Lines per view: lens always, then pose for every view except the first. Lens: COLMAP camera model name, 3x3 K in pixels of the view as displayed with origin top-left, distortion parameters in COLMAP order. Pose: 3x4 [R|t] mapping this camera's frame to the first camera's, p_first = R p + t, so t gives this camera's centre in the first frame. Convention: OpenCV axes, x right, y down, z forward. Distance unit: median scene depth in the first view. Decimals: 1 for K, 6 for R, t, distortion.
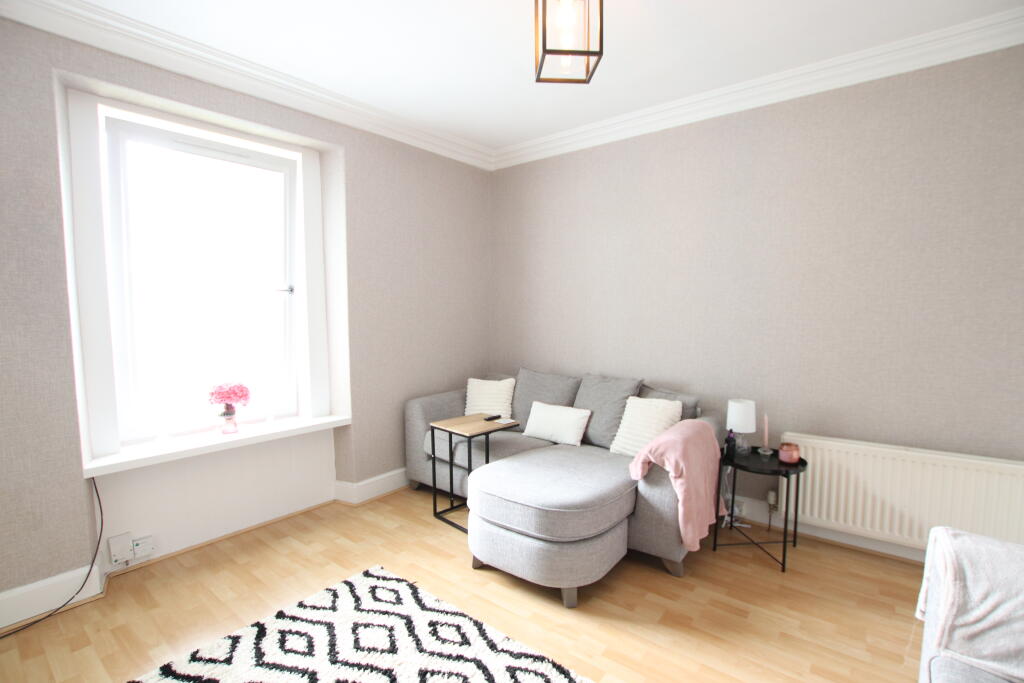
lens RADIAL K [[473.6, 0, 510.3], [0, 473.6, 347.1], [0, 0, 1]] dist [-0.027239, -0.000329]
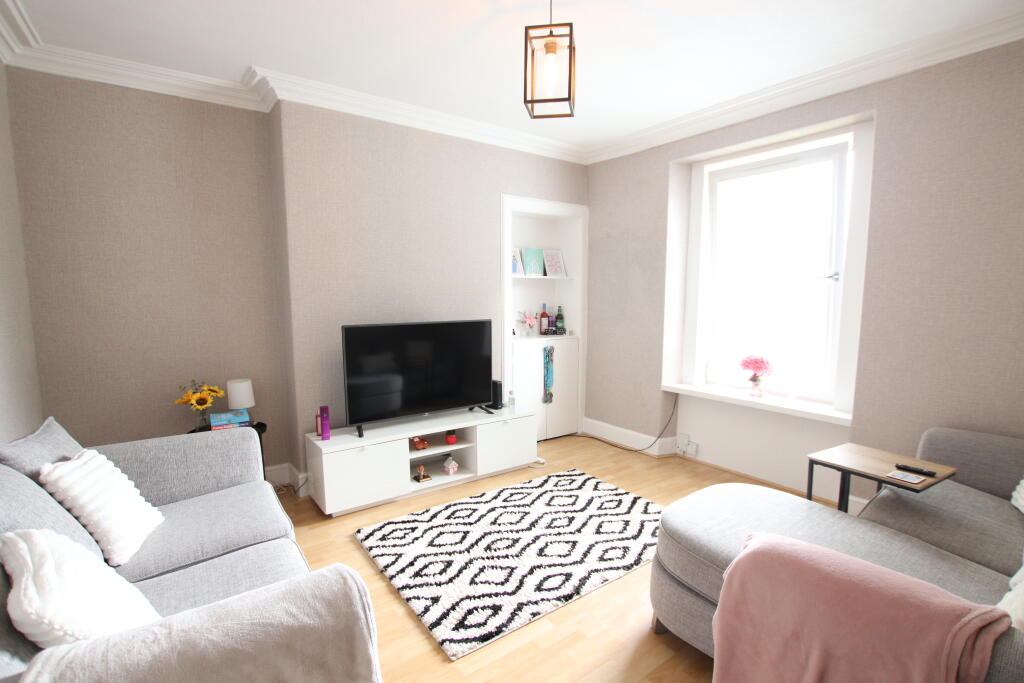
lens RADIAL K [[473.6, 0, 510.3], [0, 473.6, 347.1], [0, 0, 1]] dist [-0.027239, -0.000329]
pose [[-0.254206, 0.107822, -0.961121, 0.915816], [-0.080022, 0.988014, 0.132004, -0.068968], [0.963834, 0.110467, -0.242531, 0.816342]]
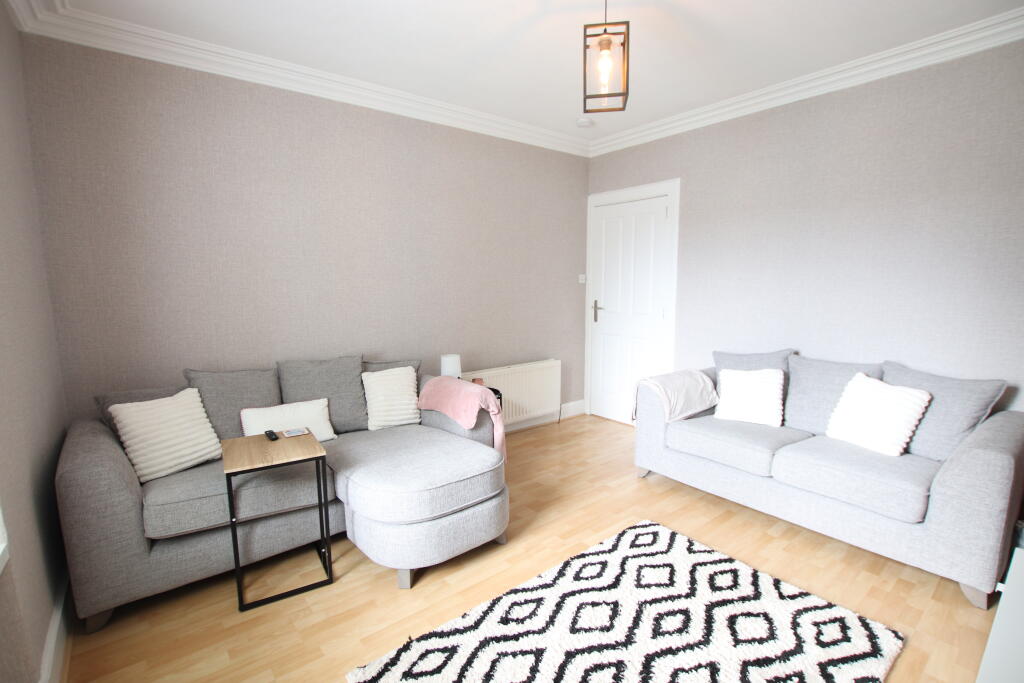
lens RADIAL K [[480.4, 0, 509.2], [0, 480.4, 352.7], [0, 0, 1]] dist [-0.067346, 0.018377]
pose [[0.204801, -0.135895, 0.969324, -0.855351], [0.086413, 0.988959, 0.120390, -0.039670], [-0.974982, 0.059107, 0.214283, 0.654284]]
